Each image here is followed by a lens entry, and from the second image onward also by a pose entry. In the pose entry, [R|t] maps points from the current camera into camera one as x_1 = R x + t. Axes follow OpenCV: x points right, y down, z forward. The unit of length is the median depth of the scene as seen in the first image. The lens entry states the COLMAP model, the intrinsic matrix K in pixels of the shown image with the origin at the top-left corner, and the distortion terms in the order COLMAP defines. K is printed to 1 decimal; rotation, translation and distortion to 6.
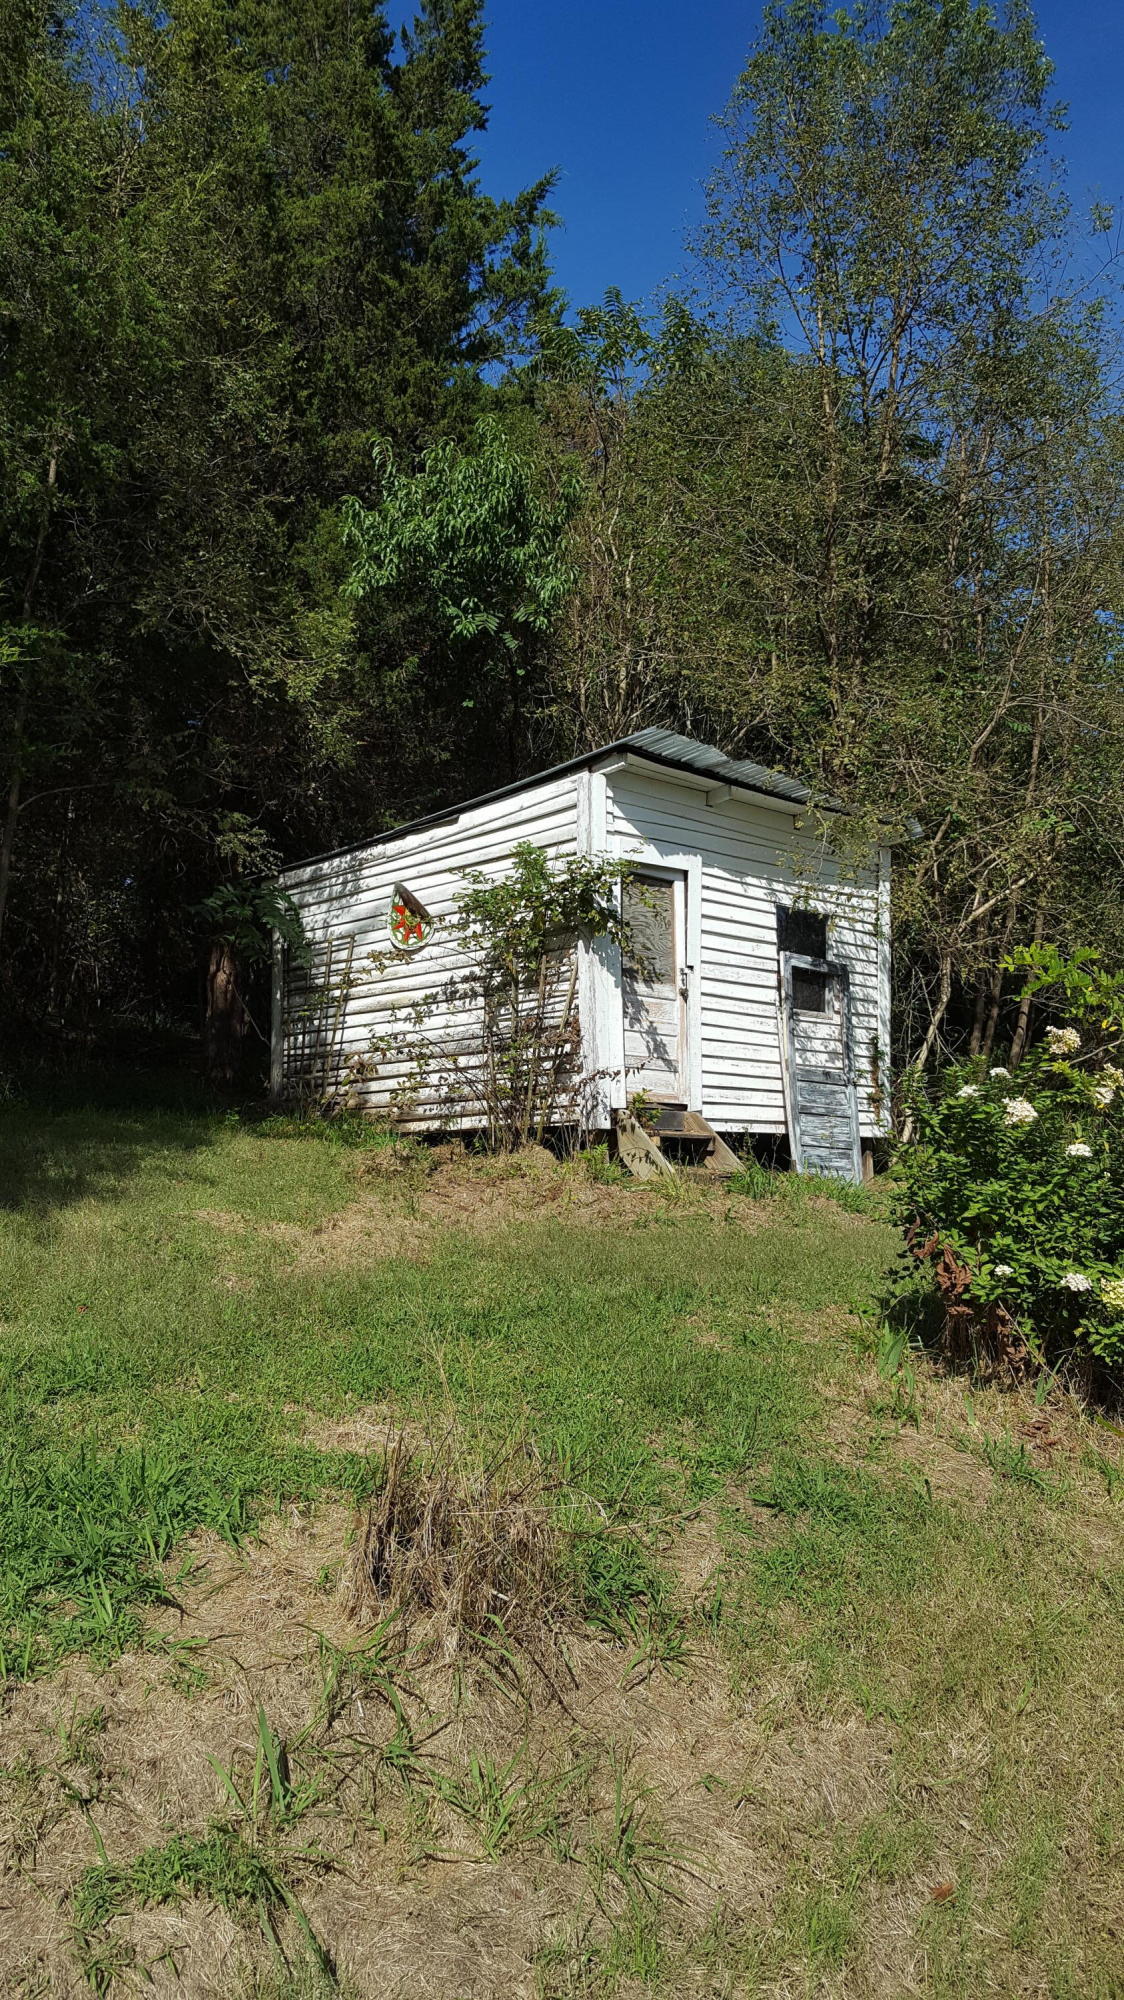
lens RADIAL K [[1638.9, 0, 562.4], [0, 1638.9, 1003.7], [0, 0, 1]] dist [0.003156, -0.018989]
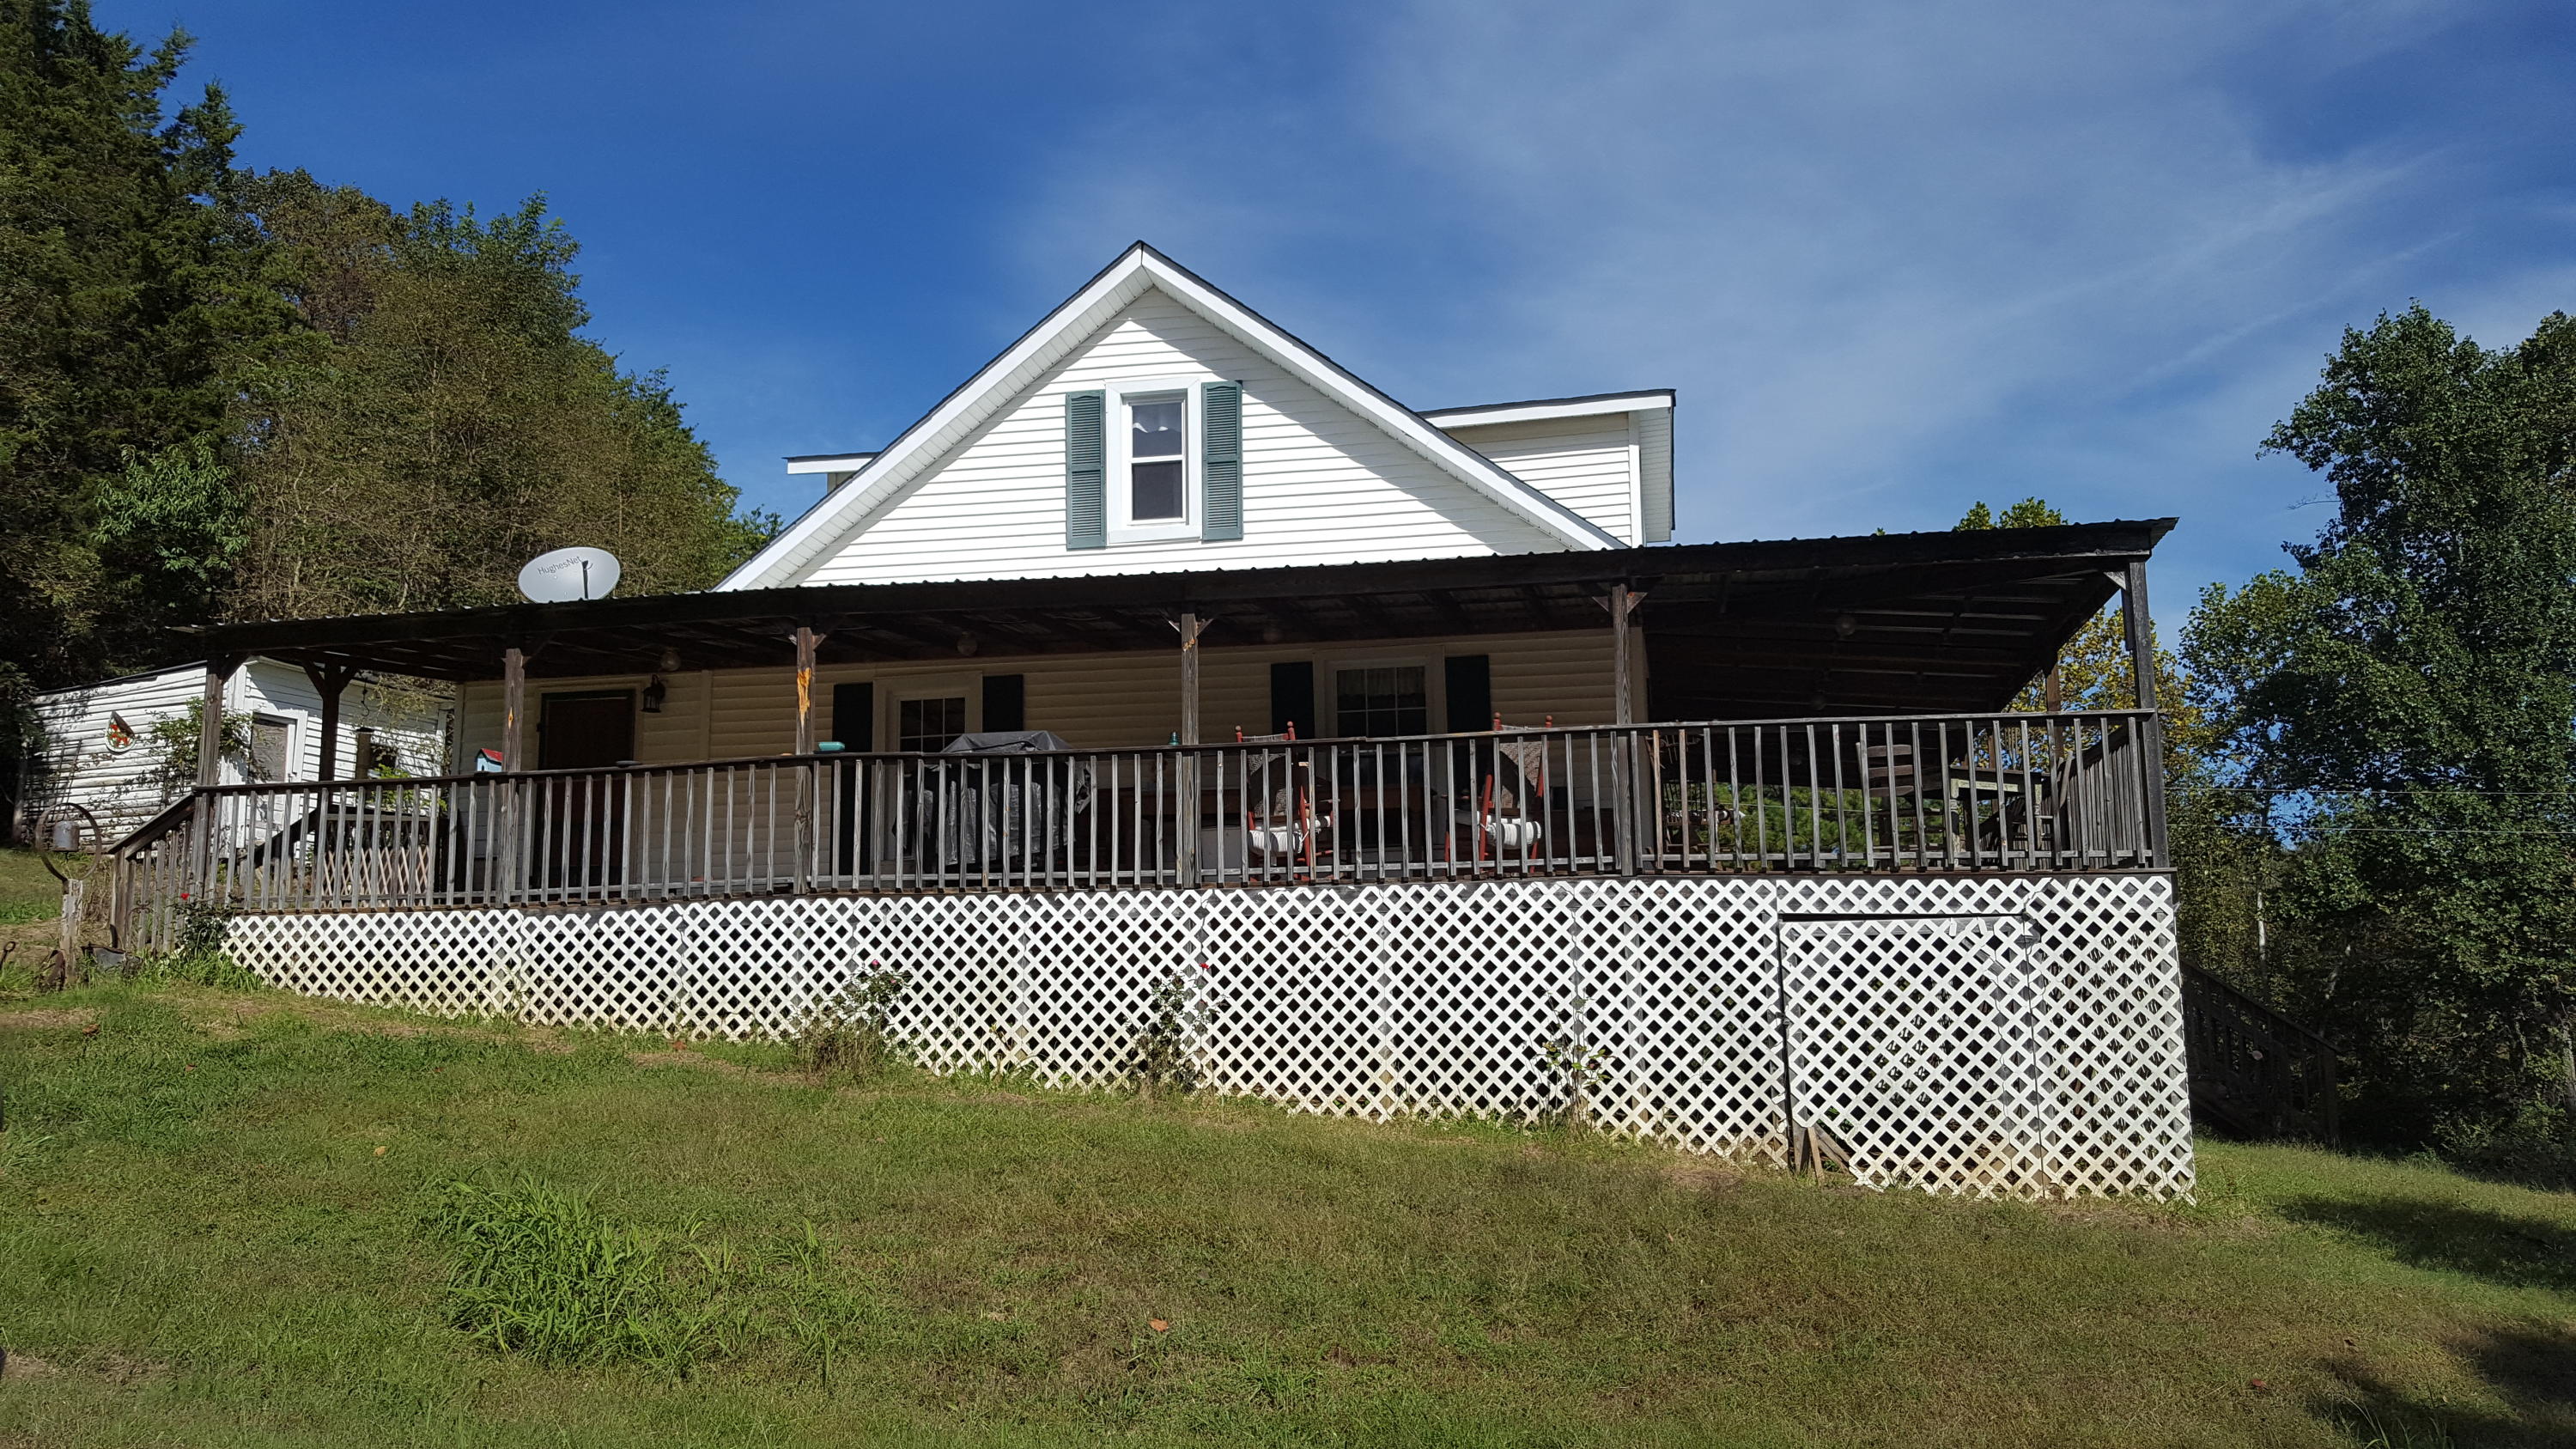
lens RADIAL K [[2111.3, 0, 1289.4], [0, 2111.3, 706.7], [0, 0, 1]] dist [0.003156, -0.018989]
pose [[0.918337, 0.076194, 0.388395, 0.169080], [-0.048279, 0.995532, -0.081147, 0.038644], [-0.392843, 0.055769, 0.917913, -1.482765]]
